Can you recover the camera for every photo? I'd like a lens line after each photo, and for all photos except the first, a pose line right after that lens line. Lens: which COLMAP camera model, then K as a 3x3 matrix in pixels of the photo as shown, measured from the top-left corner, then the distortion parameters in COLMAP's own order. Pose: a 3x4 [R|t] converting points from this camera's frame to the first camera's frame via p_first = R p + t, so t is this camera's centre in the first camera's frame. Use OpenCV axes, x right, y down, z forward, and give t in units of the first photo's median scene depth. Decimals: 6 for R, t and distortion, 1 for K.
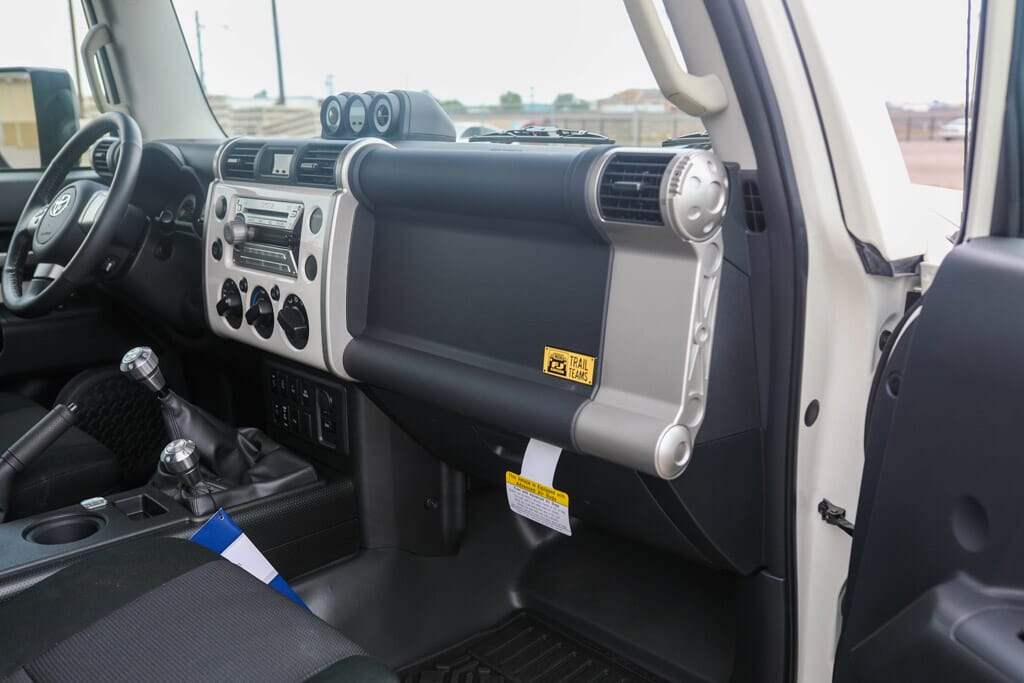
lens RADIAL K [[981.3, 0, 512.0], [0, 981.3, 341.5], [0, 0, 1]] dist [-0.062394, 0.090070]
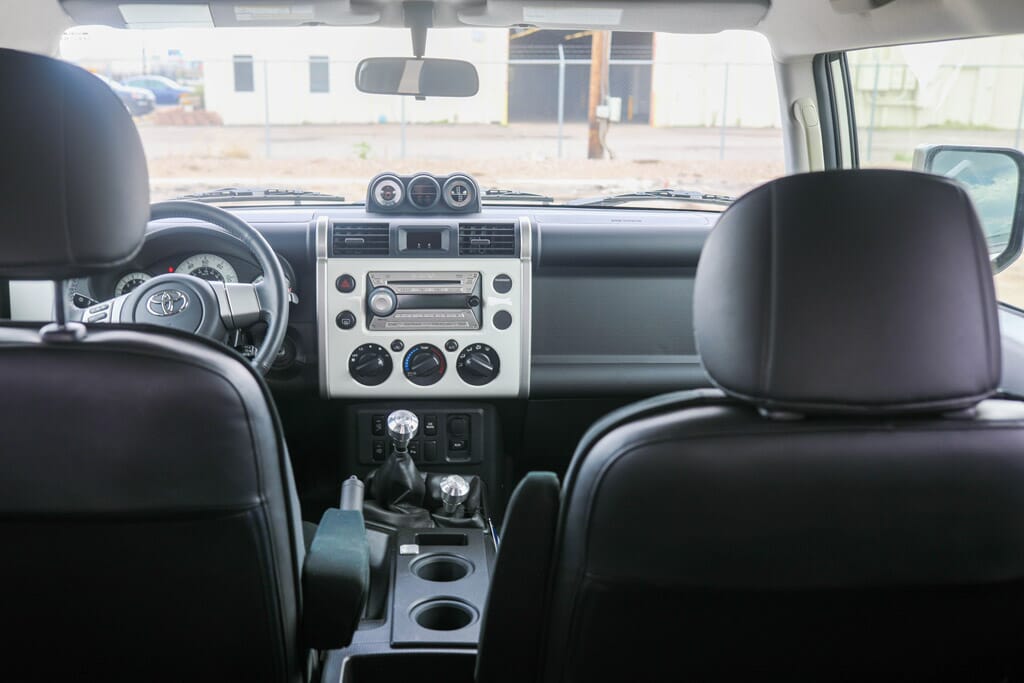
lens RADIAL K [[981.3, 0, 512.0], [0, 981.3, 341.5], [0, 0, 1]] dist [-0.062394, 0.090070]
pose [[0.643690, -0.182569, 0.743190, -1.129638], [0.156468, 0.982009, 0.105716, -0.176494], [-0.749120, 0.048237, 0.660676, 0.125575]]
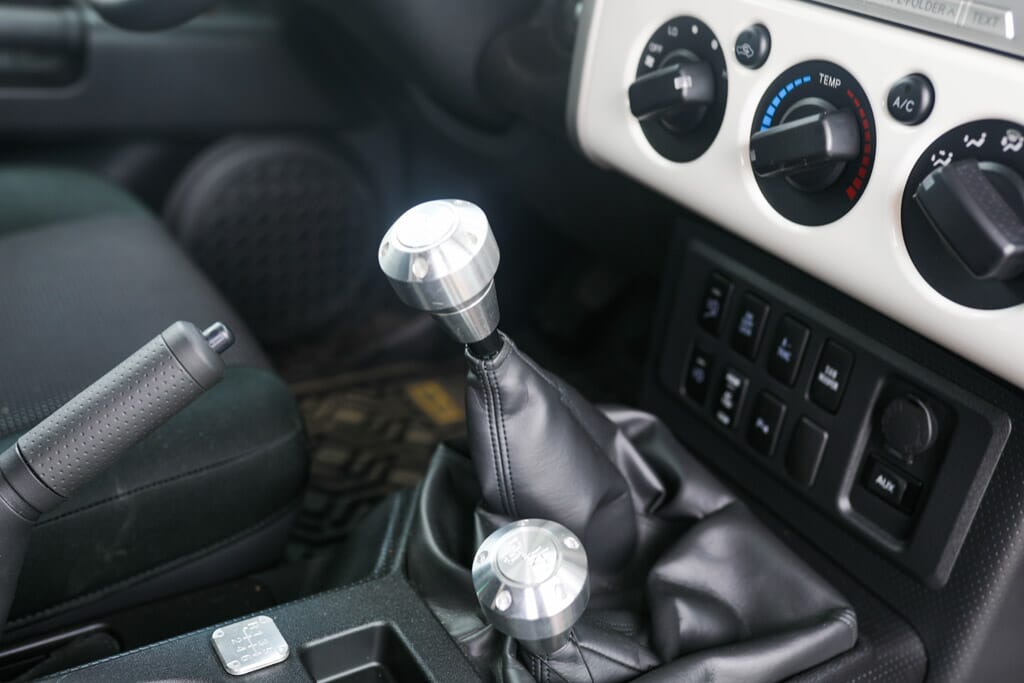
lens RADIAL K [[981.3, 0, 512.0], [0, 981.3, 341.5], [0, 0, 1]] dist [-0.062394, 0.090070]
pose [[0.976088, 0.201061, -0.082622, -0.326959], [-0.175041, 0.952373, 0.249692, -0.032598], [0.128891, -0.229259, 0.964794, 0.693157]]
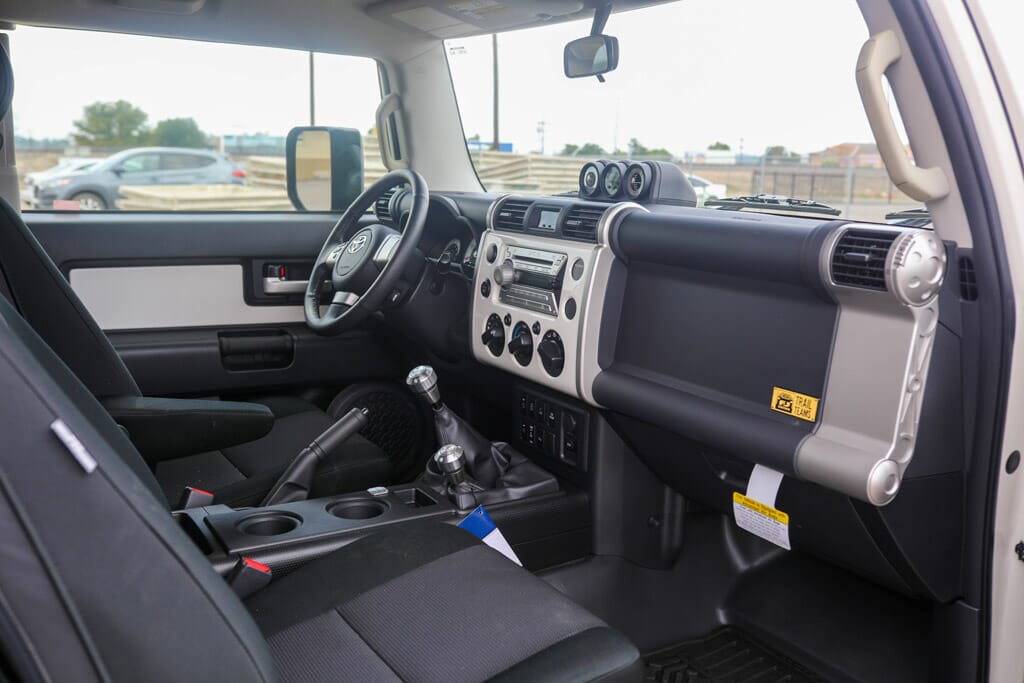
lens RADIAL K [[981.3, 0, 512.0], [0, 981.3, 341.5], [0, 0, 1]] dist [-0.062394, 0.090070]
pose [[0.978590, 0.064122, -0.195577, -0.038250], [-0.073132, 0.996552, -0.039192, 0.015487], [0.192390, 0.052656, 0.979905, -0.170105]]
